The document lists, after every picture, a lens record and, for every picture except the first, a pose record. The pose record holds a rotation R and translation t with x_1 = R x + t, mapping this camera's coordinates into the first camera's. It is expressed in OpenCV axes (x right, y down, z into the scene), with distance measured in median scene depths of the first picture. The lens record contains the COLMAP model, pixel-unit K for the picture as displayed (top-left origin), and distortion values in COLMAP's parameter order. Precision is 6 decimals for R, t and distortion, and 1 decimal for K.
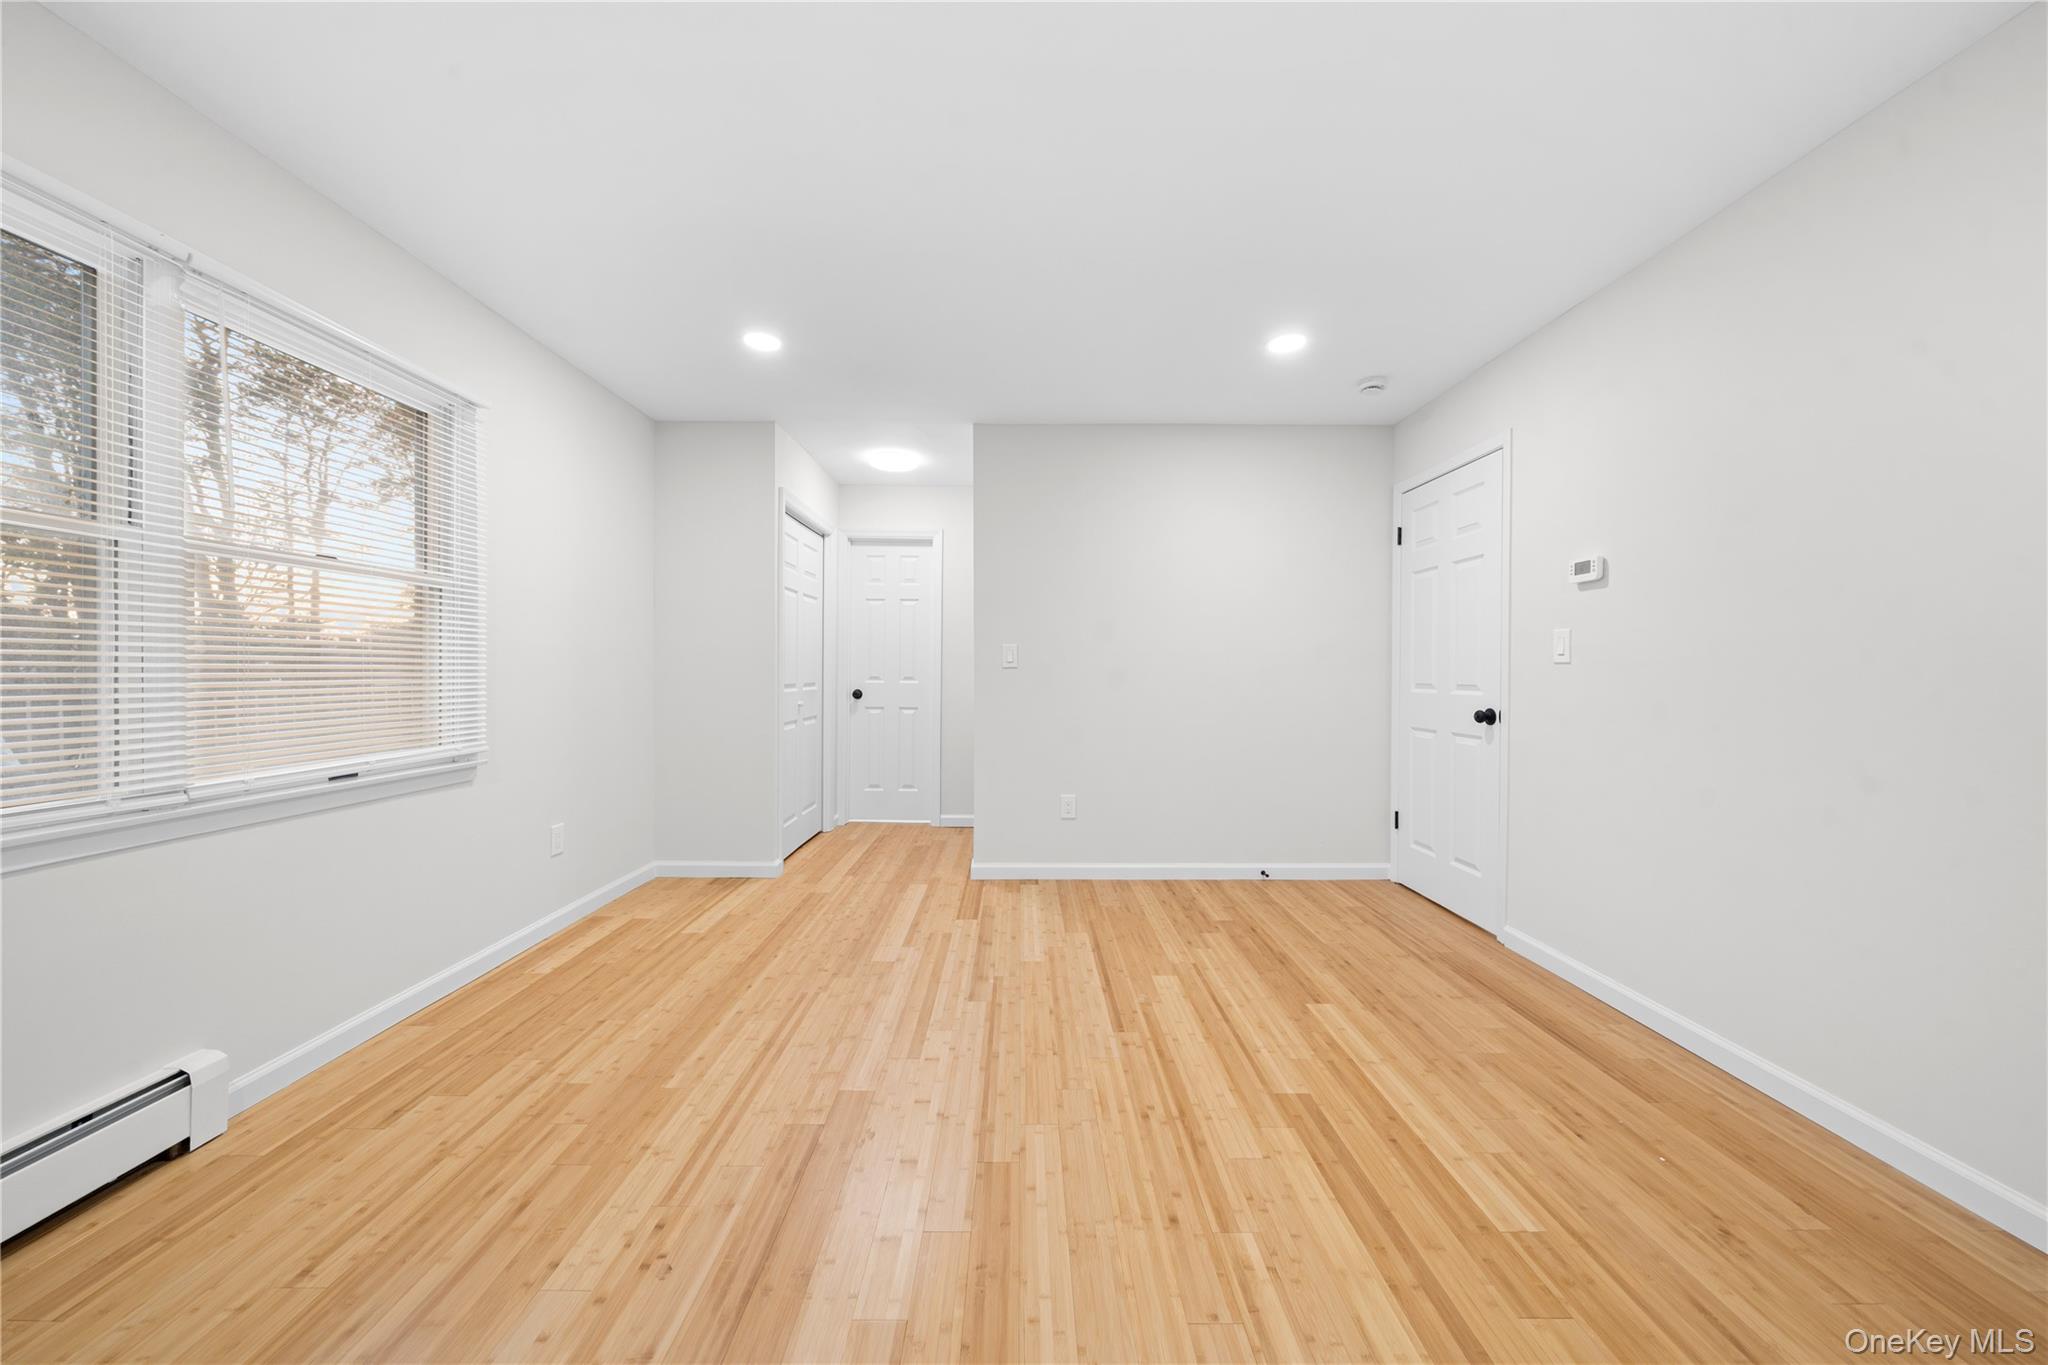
lens RADIAL K [[691.5, 0, 1024.0], [0, 691.5, 682.5], [0, 0, 1]] dist [-0.003394, -0.000238]
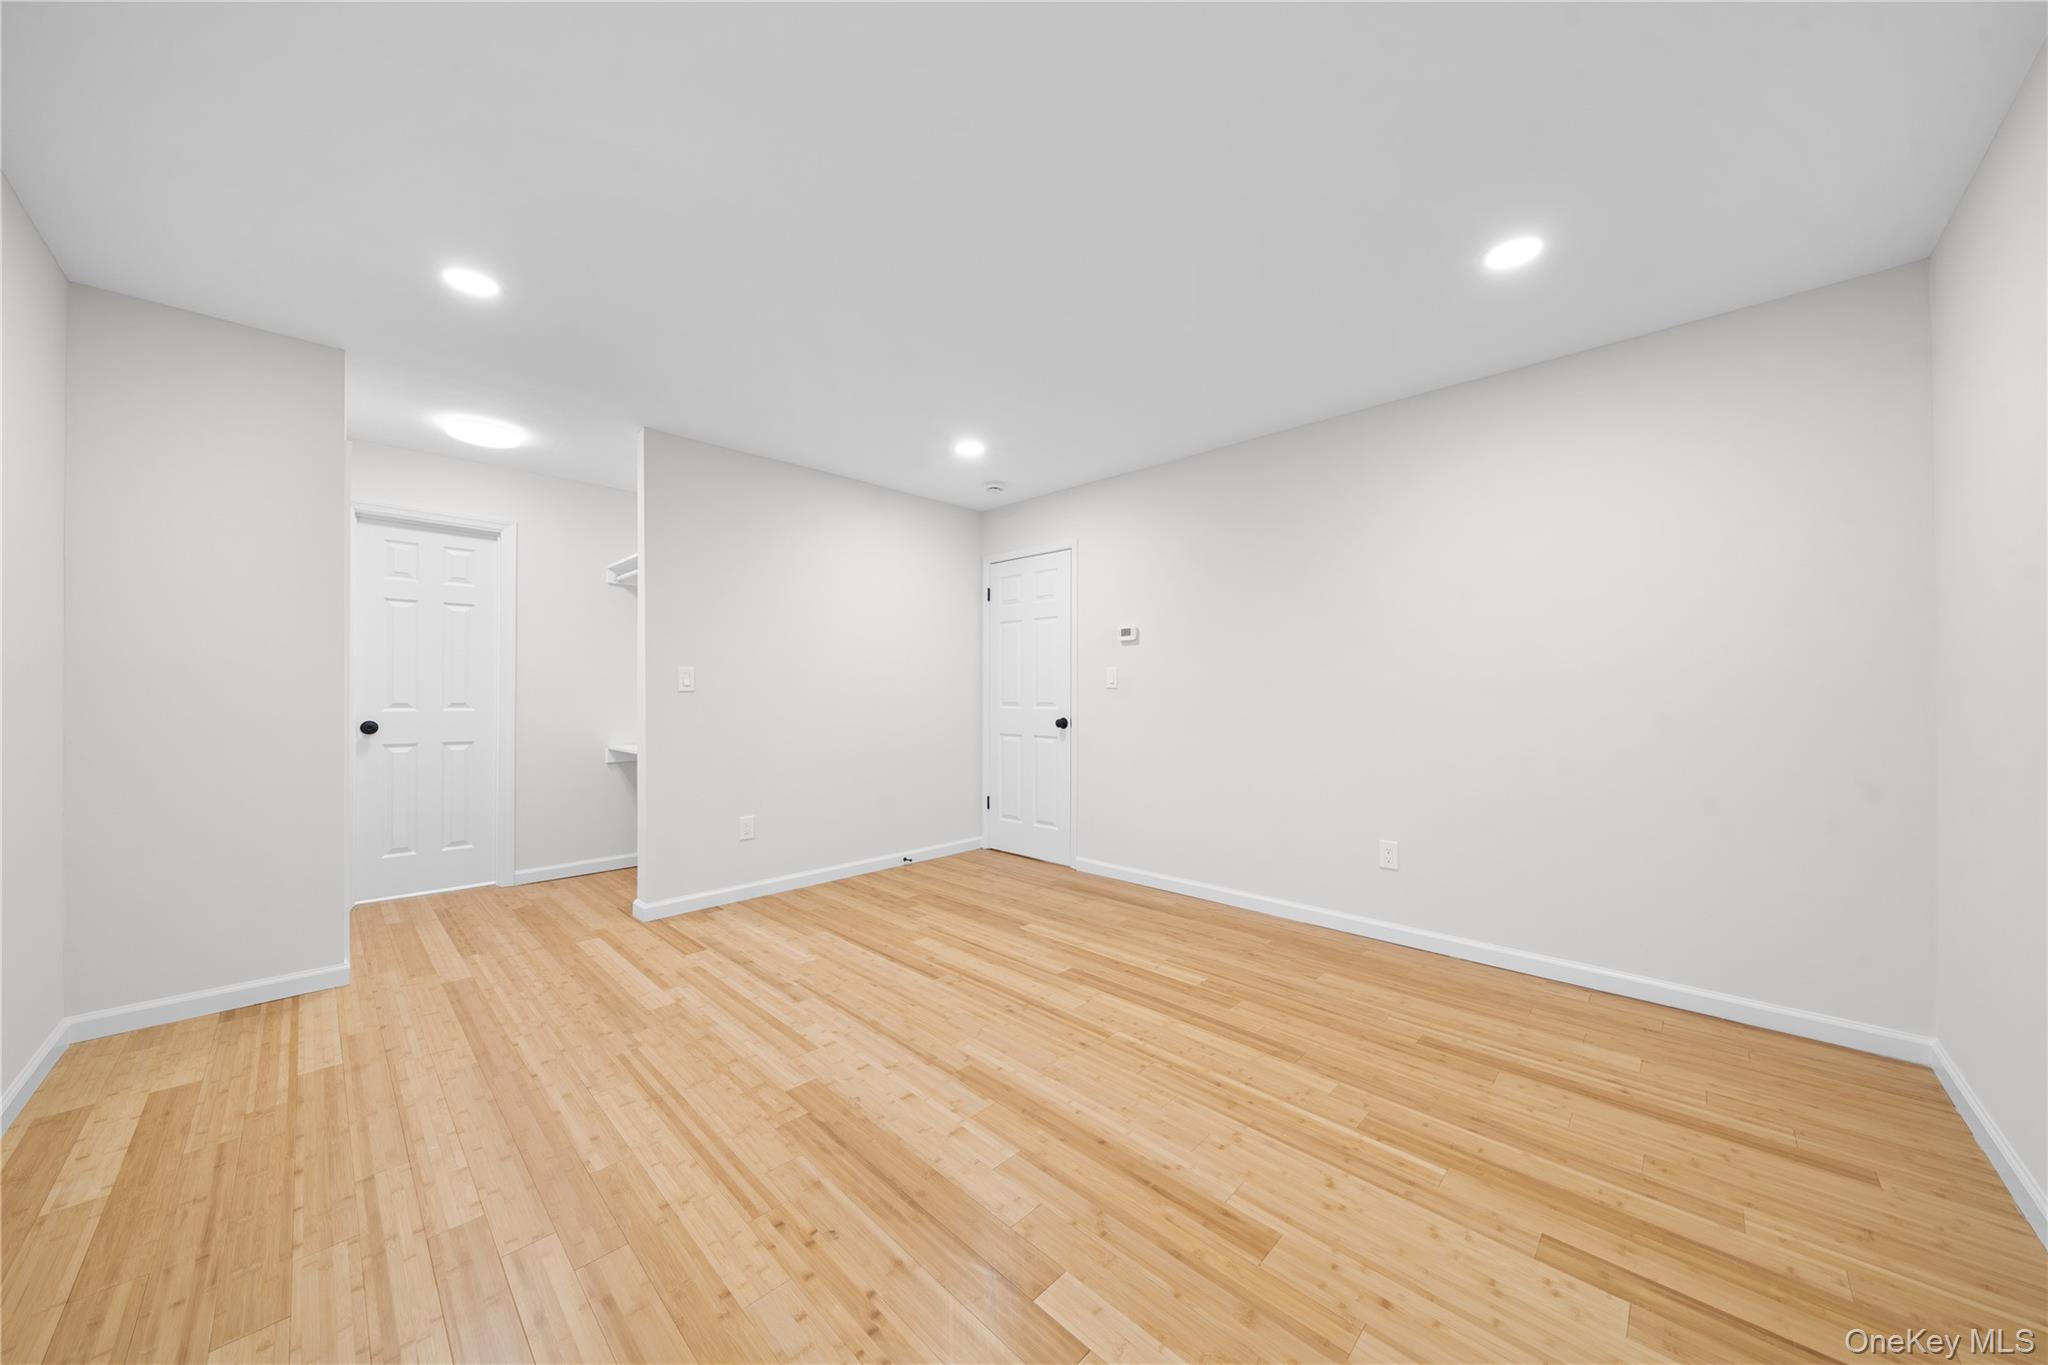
lens RADIAL K [[692.4, 0, 1021.8], [0, 692.4, 696.1], [0, 0, 1]] dist [-0.002325, -0.000259]
pose [[0.700625, -0.007004, 0.713495, -0.598448], [0.015264, 0.999870, -0.005173, -0.004401], [-0.713366, 0.014515, 0.700641, -0.010111]]
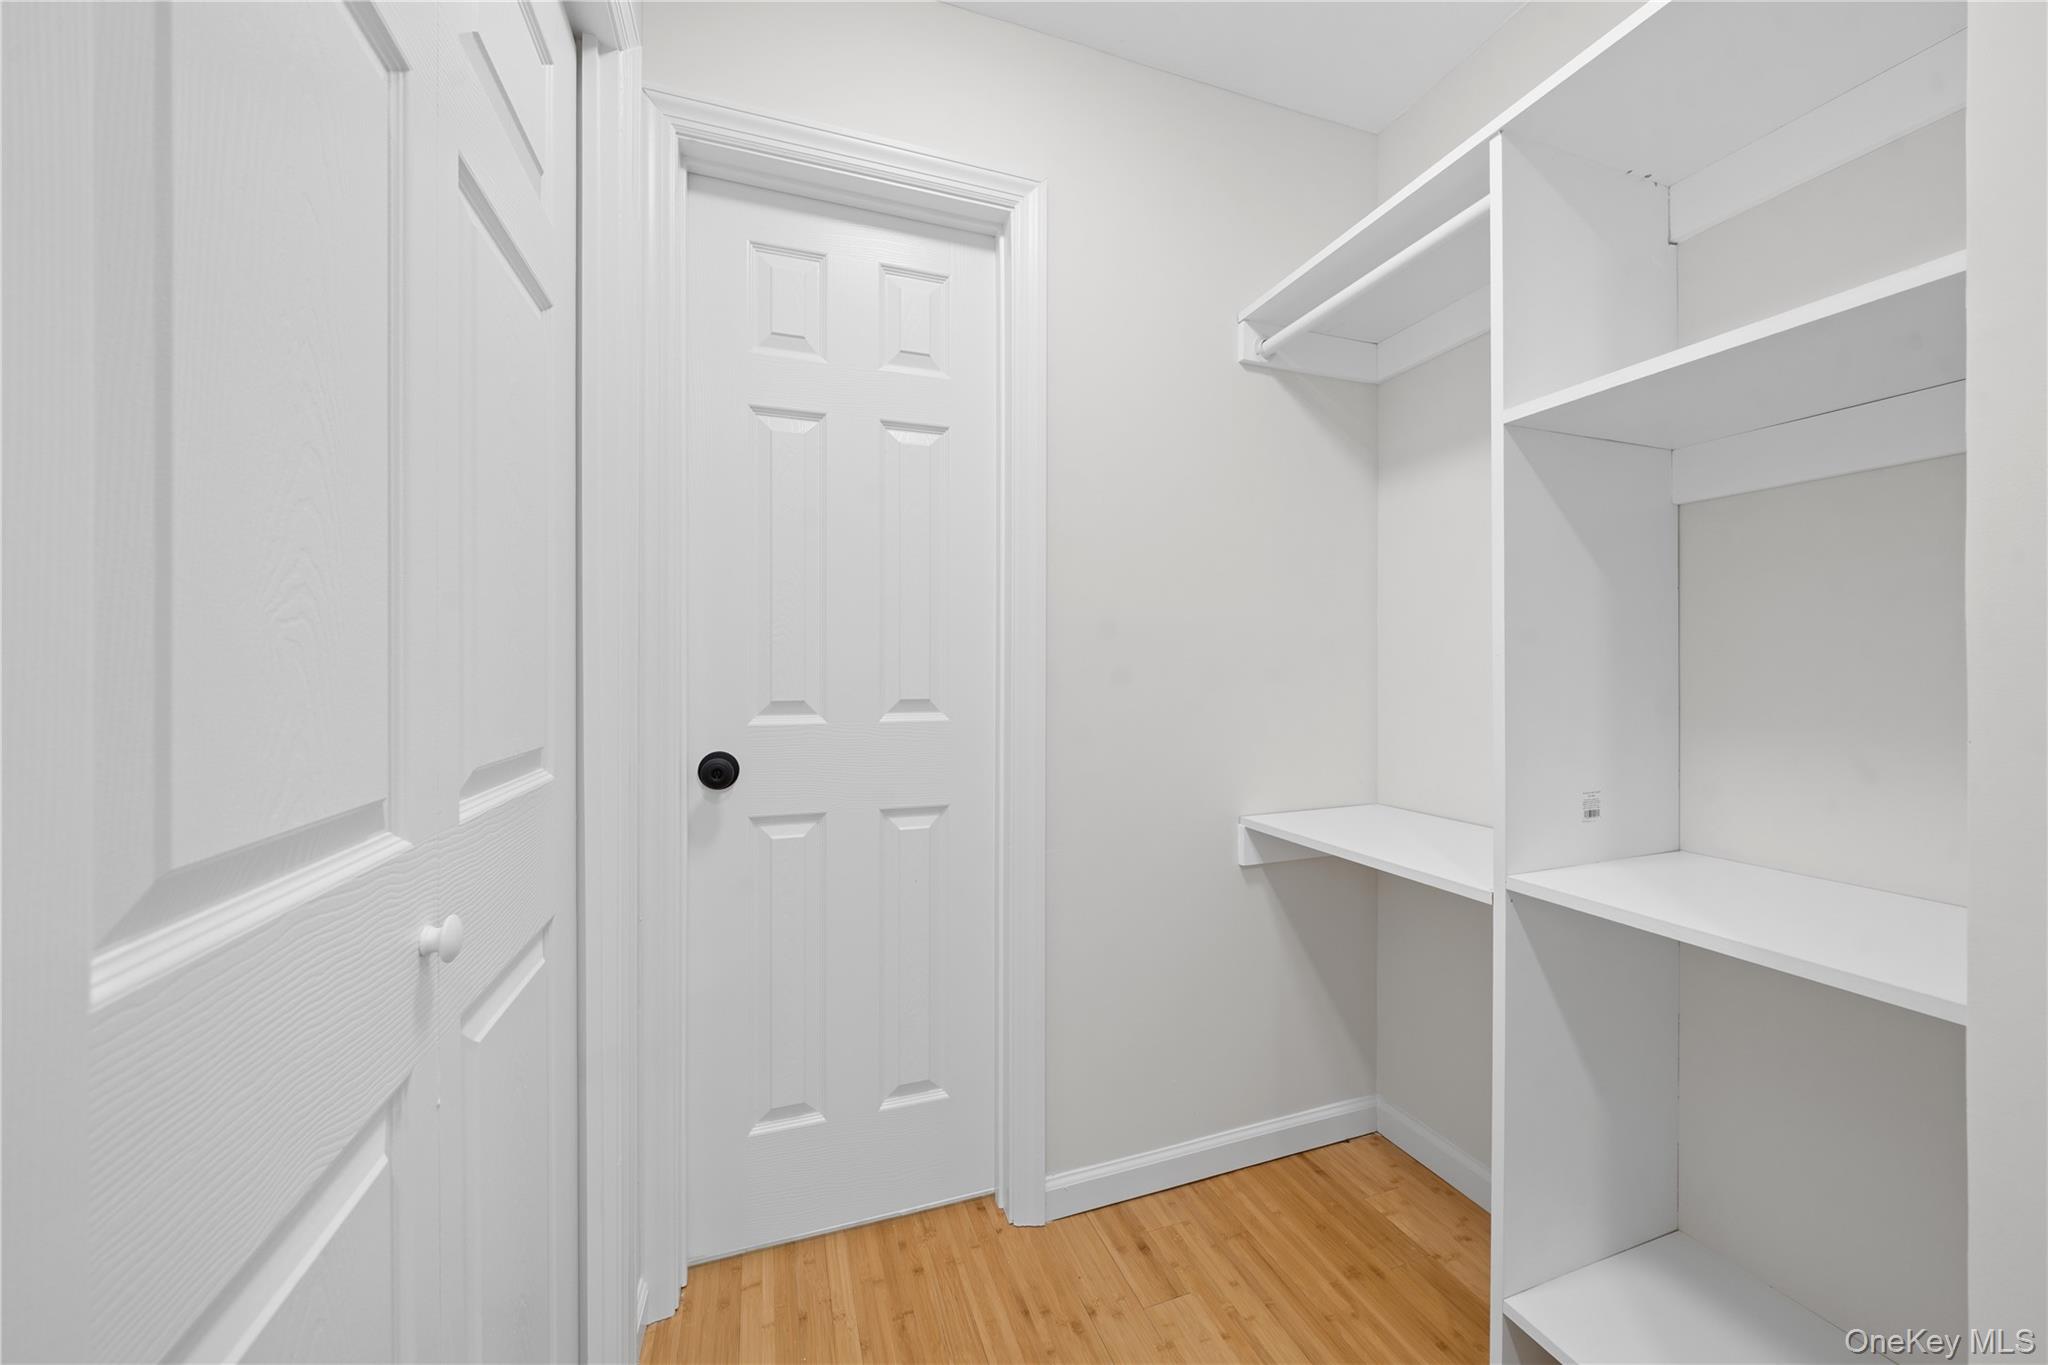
lens RADIAL K [[774.5, 0, 1031.1], [0, 774.5, 670.4], [0, 0, 1]] dist [-0.000258, -0.000039]
pose [[0.938829, -0.009860, 0.344241, -0.495797], [0.015900, 0.999765, -0.014725, -0.031244], [-0.344015, 0.019298, 0.938766, 1.471343]]
